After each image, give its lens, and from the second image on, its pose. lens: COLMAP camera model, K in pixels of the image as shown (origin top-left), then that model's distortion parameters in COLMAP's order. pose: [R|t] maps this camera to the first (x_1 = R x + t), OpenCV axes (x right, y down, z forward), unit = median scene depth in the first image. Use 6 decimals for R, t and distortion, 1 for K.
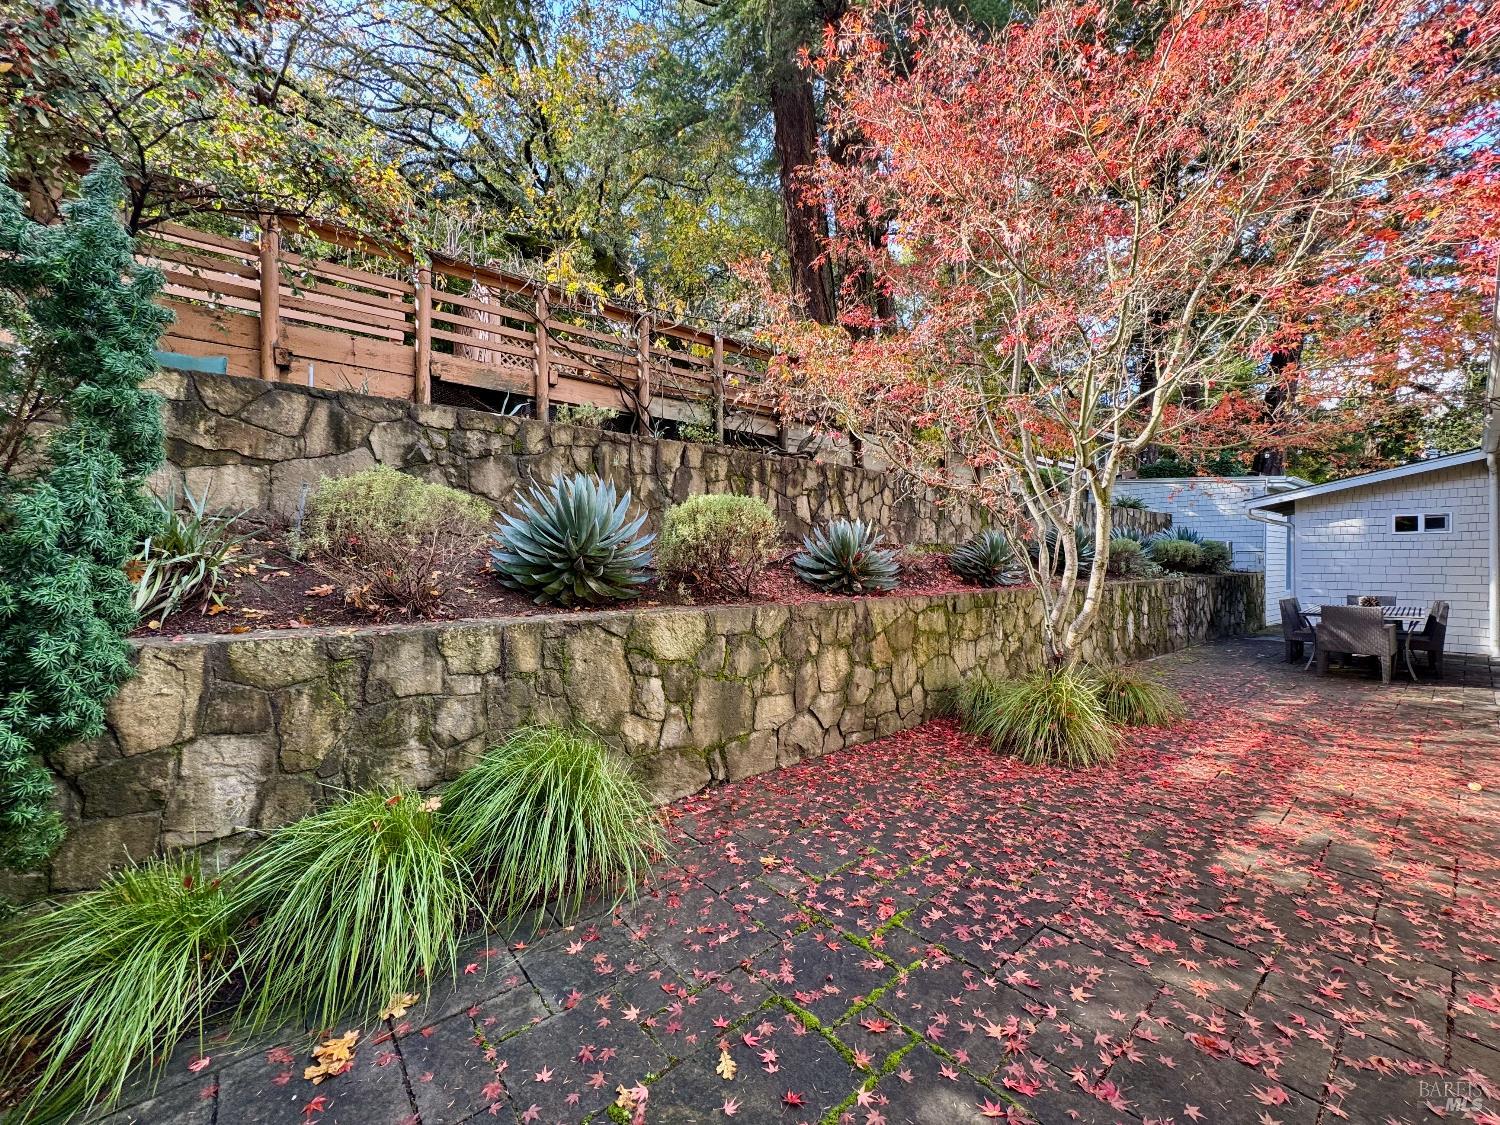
lens RADIAL K [[600.2, 0, 748.6], [0, 600.2, 561.1], [0, 0, 1]] dist [-0.004718, -0.000427]
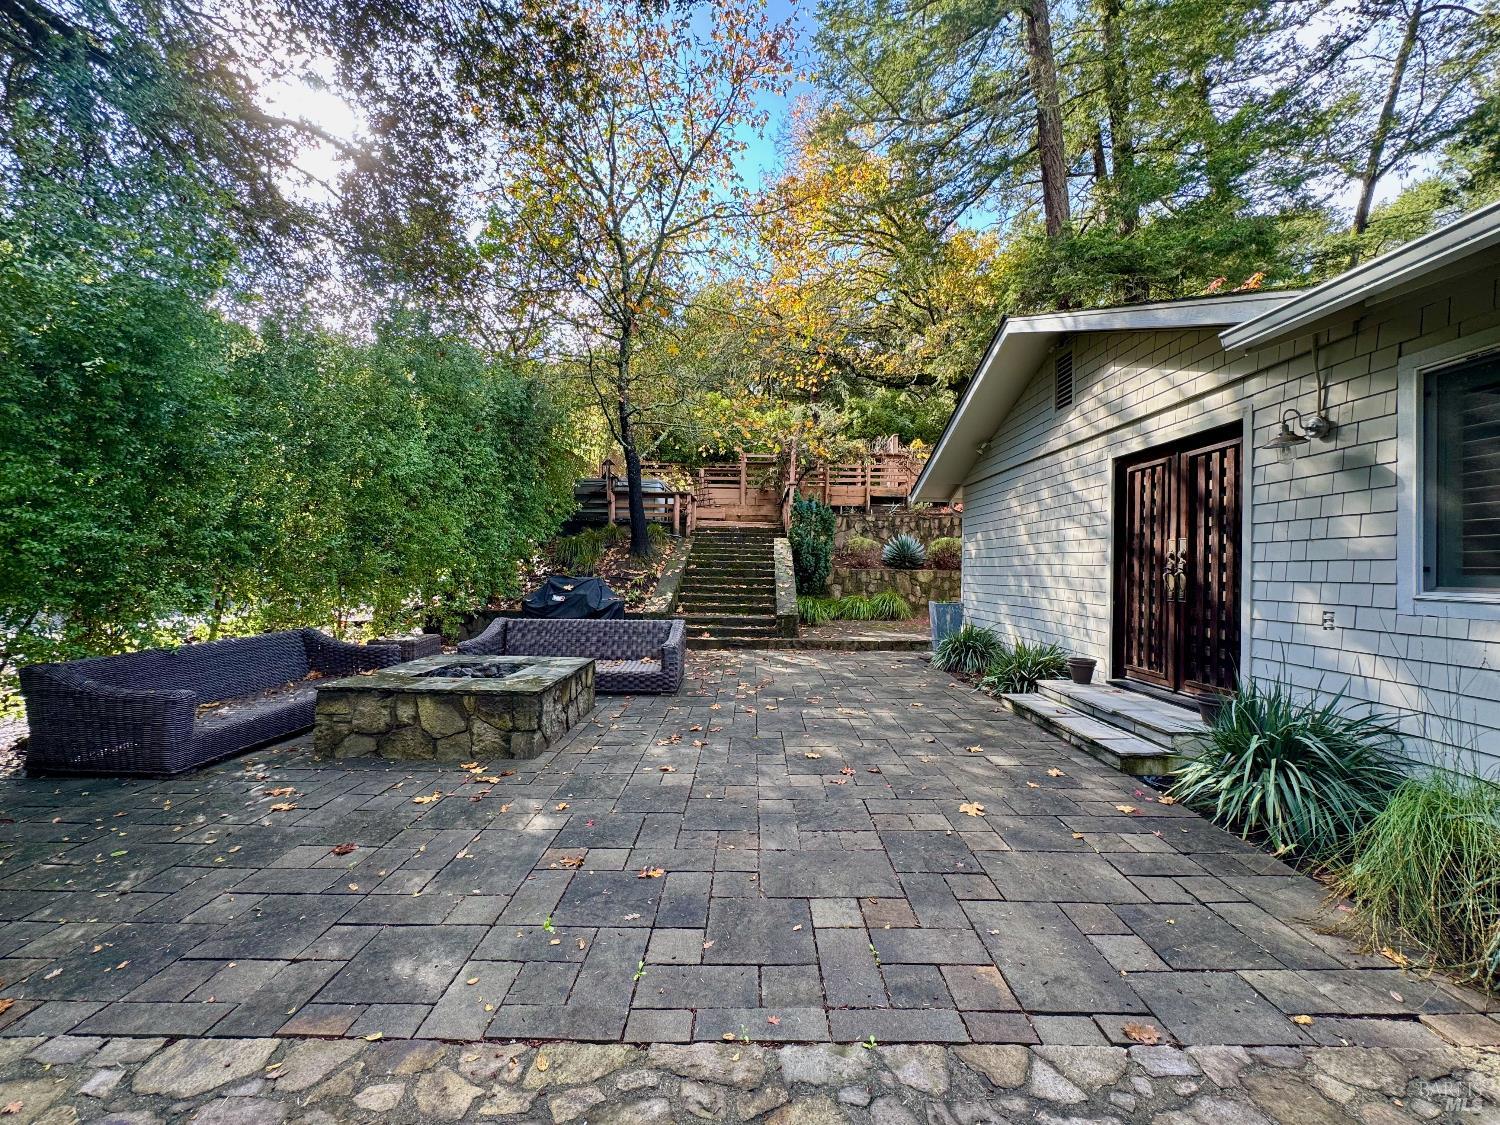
lens RADIAL K [[600.2, 0, 751.1], [0, 600.2, 563.2], [0, 0, 1]] dist [-0.004718, -0.000427]
pose [[0.771688, 0.007091, -0.635962, 1.189875], [-0.016876, 0.999814, -0.009330, 0.075764], [0.635777, 0.017933, 0.771664, -2.177615]]
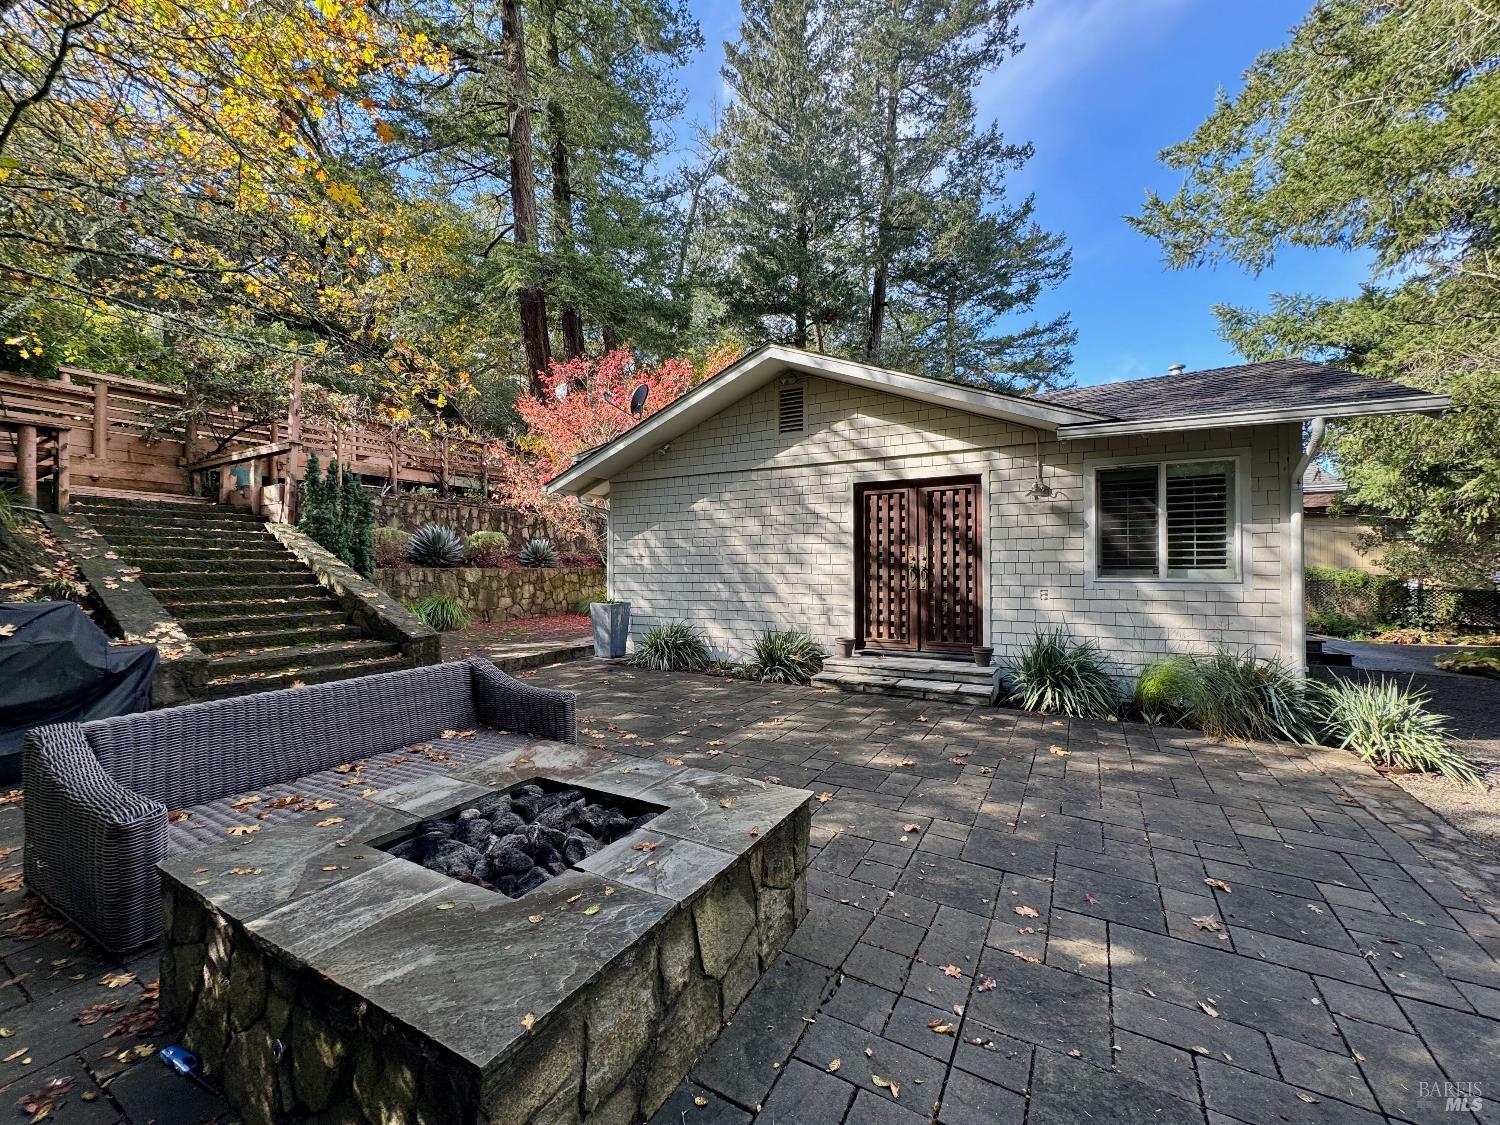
lens RADIAL K [[600.2, 0, 754.2], [0, 600.2, 563.2], [0, 0, 1]] dist [-0.004718, -0.000427]
pose [[0.929128, 0.002551, 0.369750, 0.082768], [0.000350, 0.999970, -0.007781, 0.065334], [-0.369759, 0.007359, 0.929099, -2.158225]]
